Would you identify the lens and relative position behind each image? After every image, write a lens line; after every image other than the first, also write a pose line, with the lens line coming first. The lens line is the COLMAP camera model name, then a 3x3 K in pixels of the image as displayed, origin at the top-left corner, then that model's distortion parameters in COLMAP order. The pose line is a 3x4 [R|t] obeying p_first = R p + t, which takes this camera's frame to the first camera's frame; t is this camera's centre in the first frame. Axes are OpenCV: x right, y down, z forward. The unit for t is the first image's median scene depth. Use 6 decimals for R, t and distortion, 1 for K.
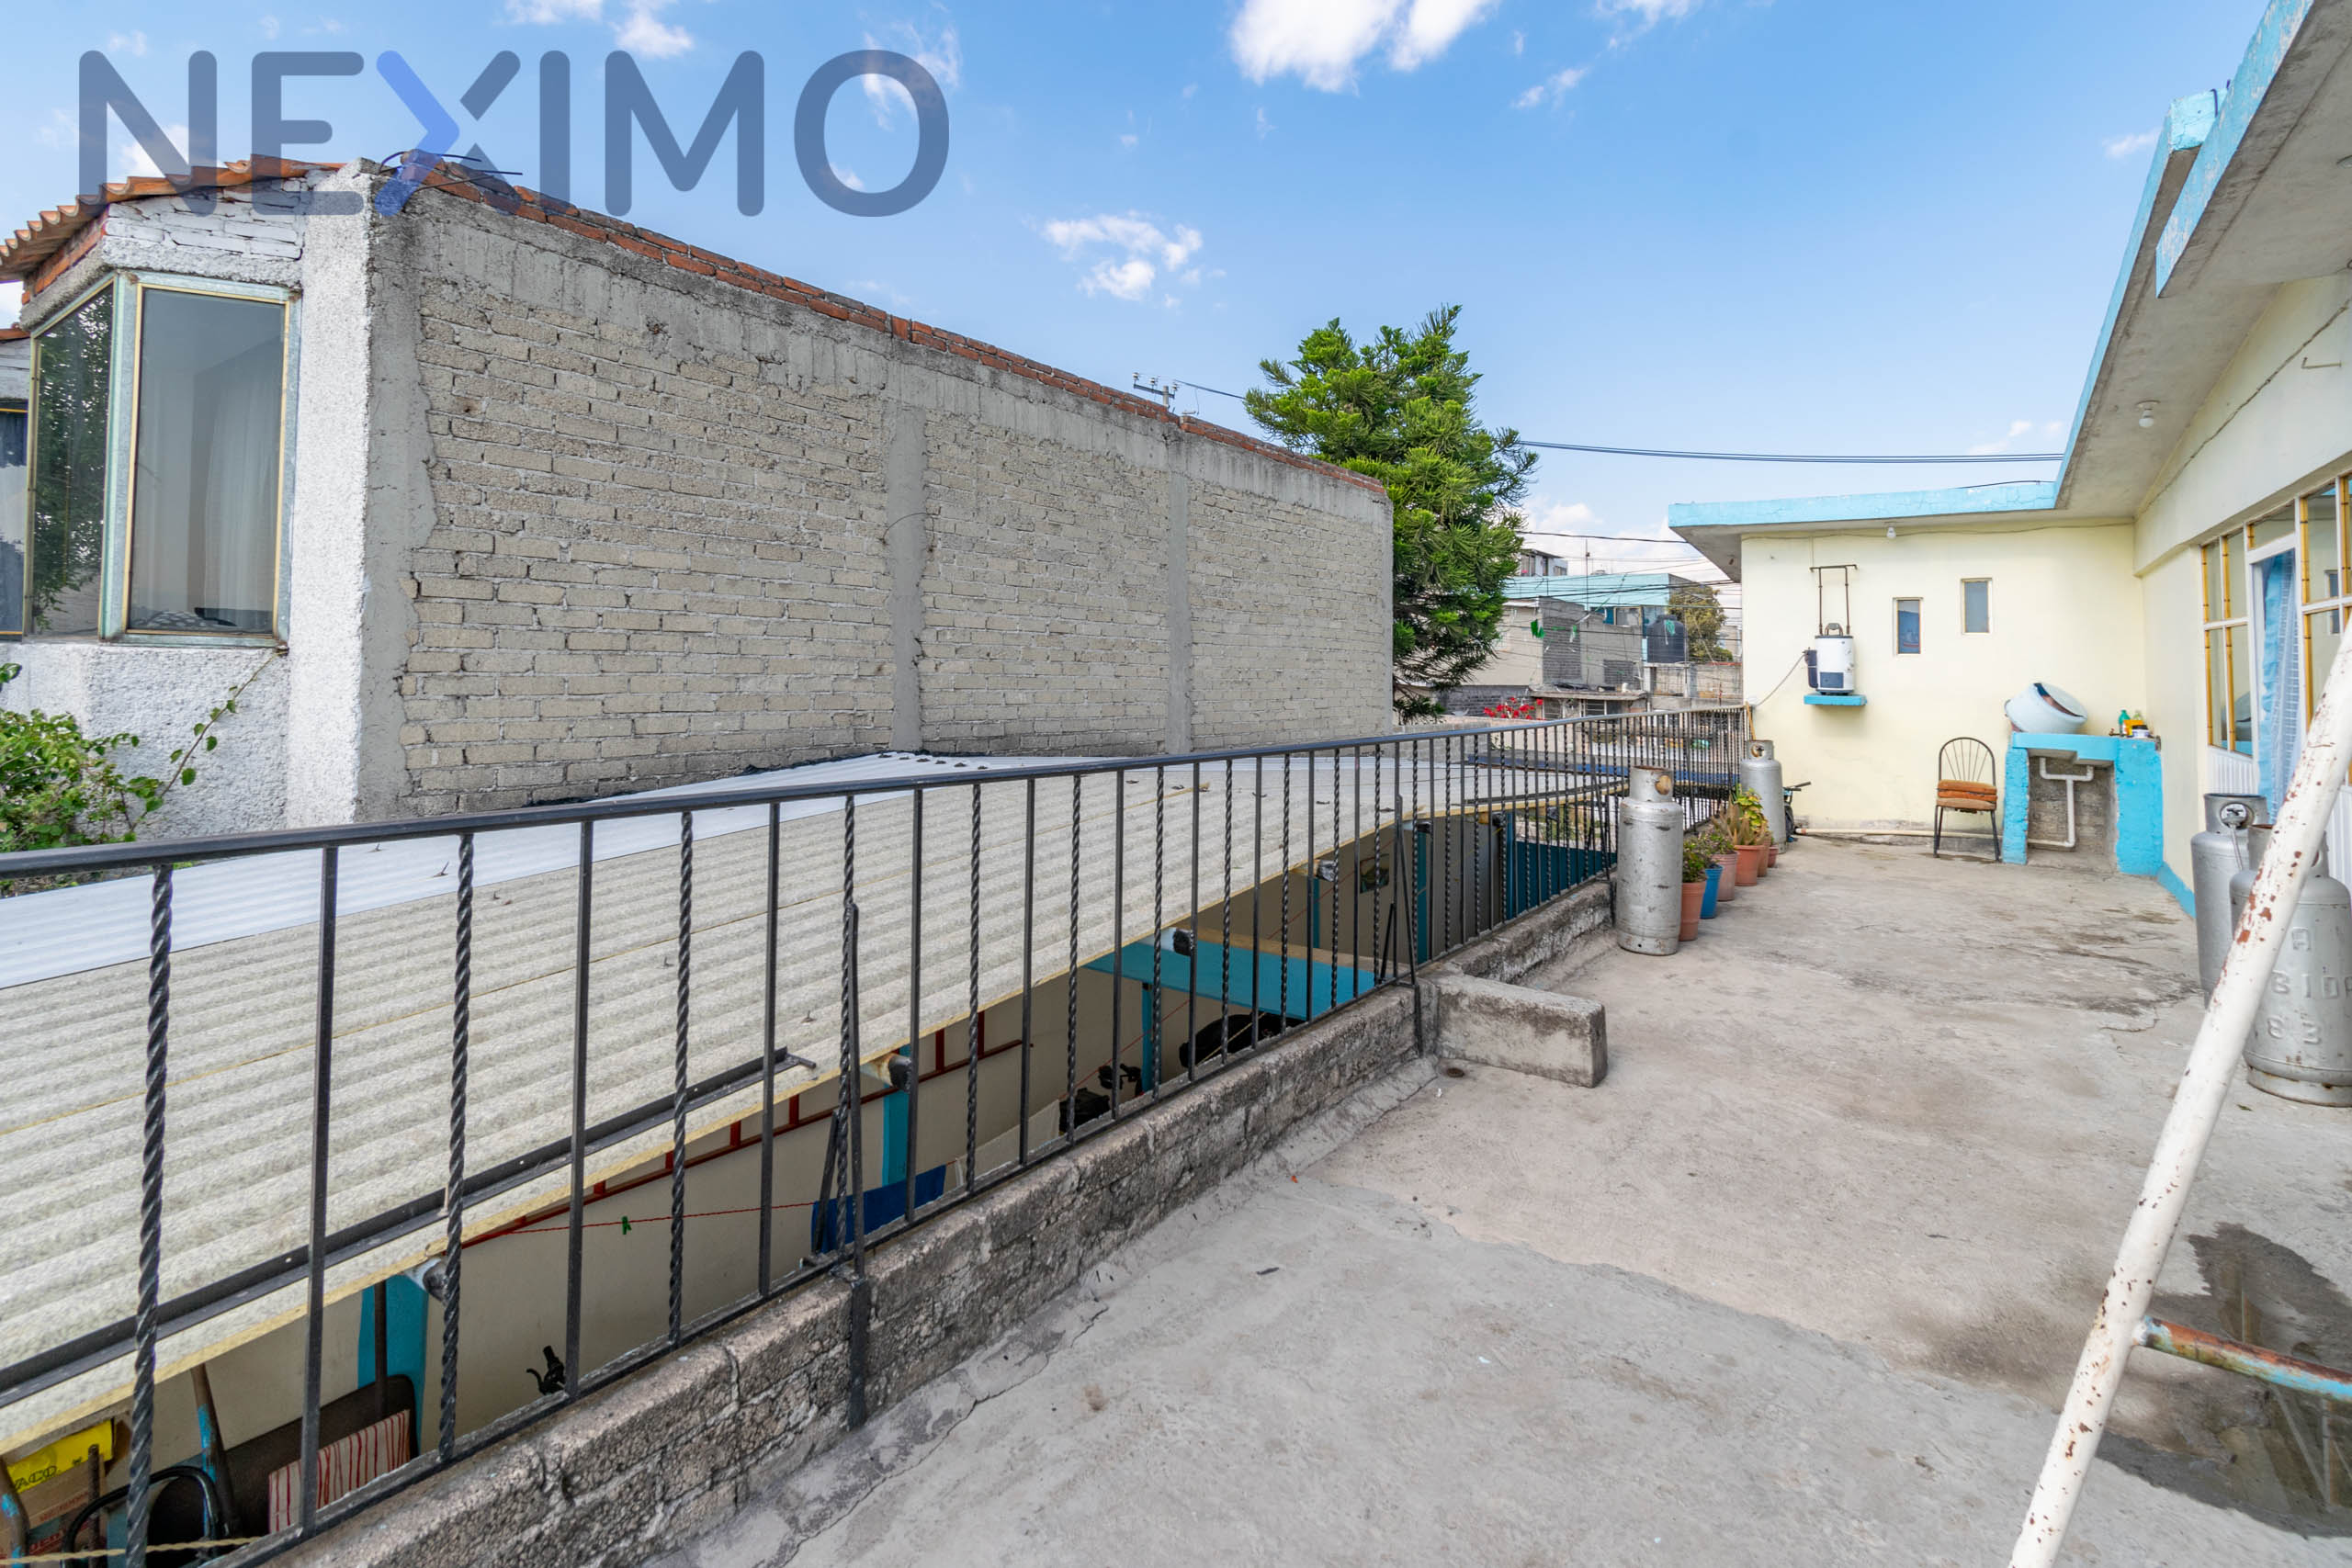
lens RADIAL K [[1059.2, 0, 1313.9], [0, 1059.2, 689.0], [0, 0, 1]] dist [0.000771, -0.000026]
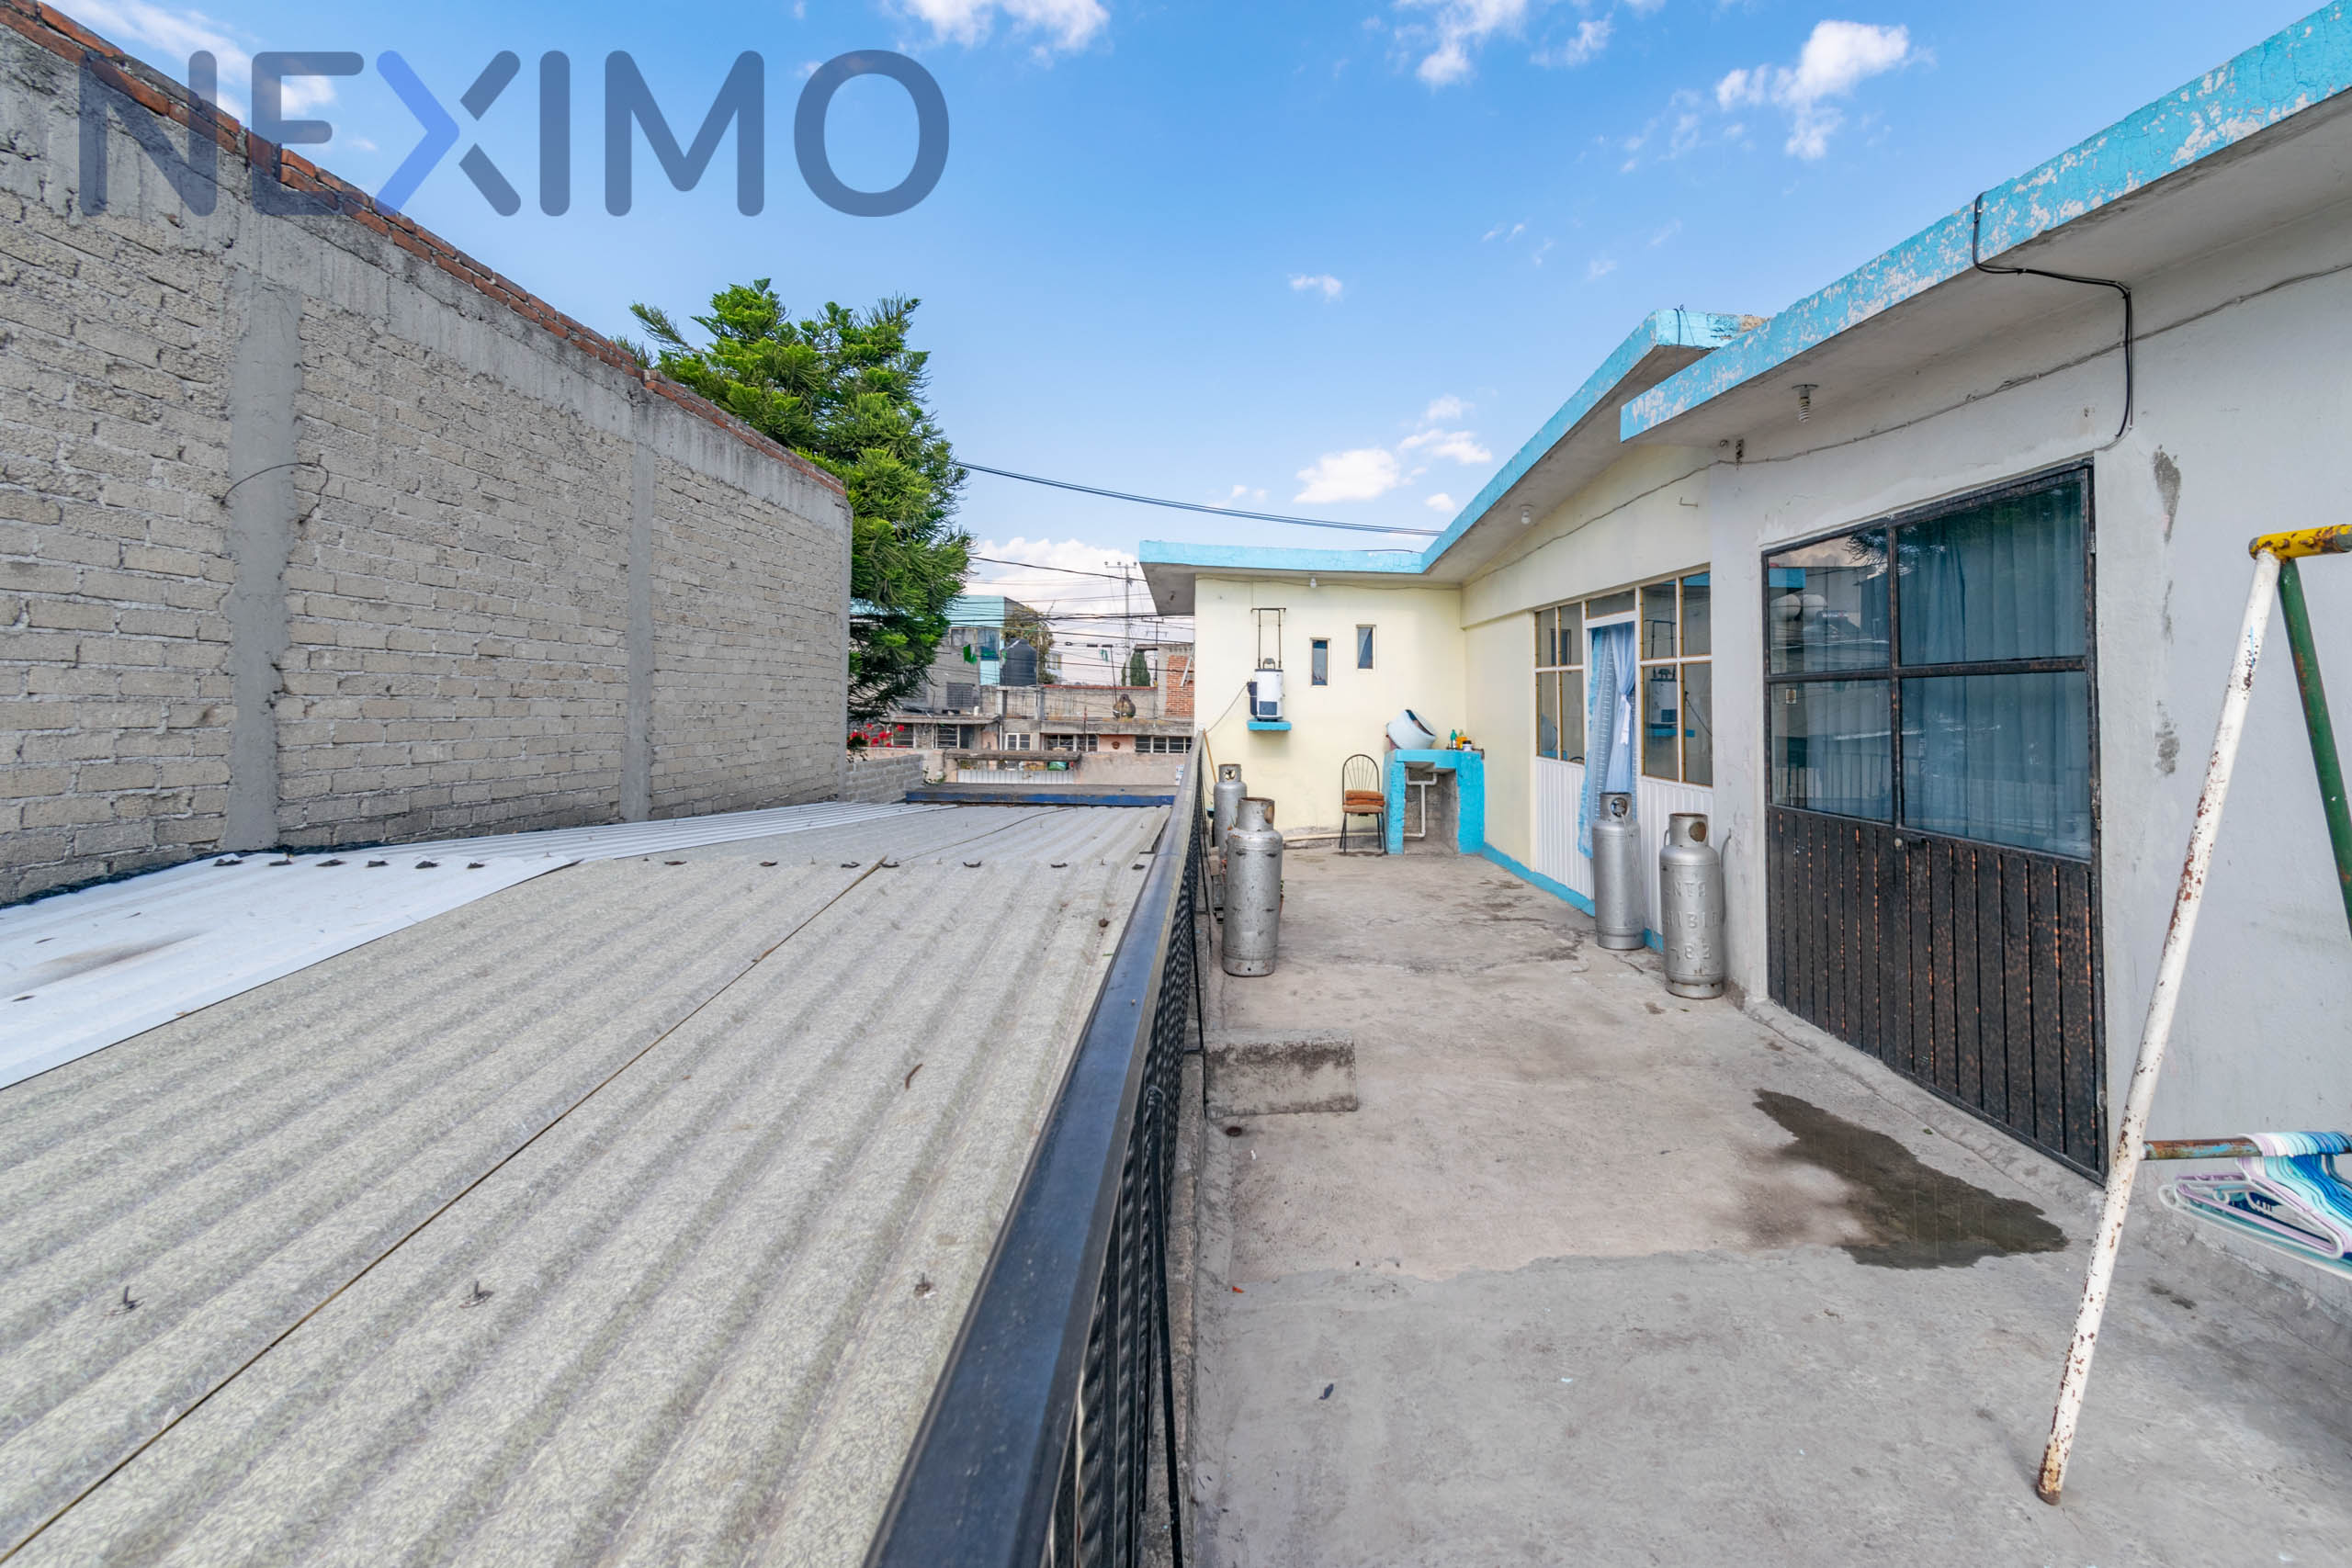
lens RADIAL K [[1059.2, 0, 1313.9], [0, 1059.2, 689.0], [0, 0, 1]] dist [0.000771, -0.000026]
pose [[0.764593, 0.002672, 0.644508, -0.260573], [0.007371, 0.999890, -0.012889, -0.017650], [-0.644471, 0.014606, 0.764489, 0.122744]]
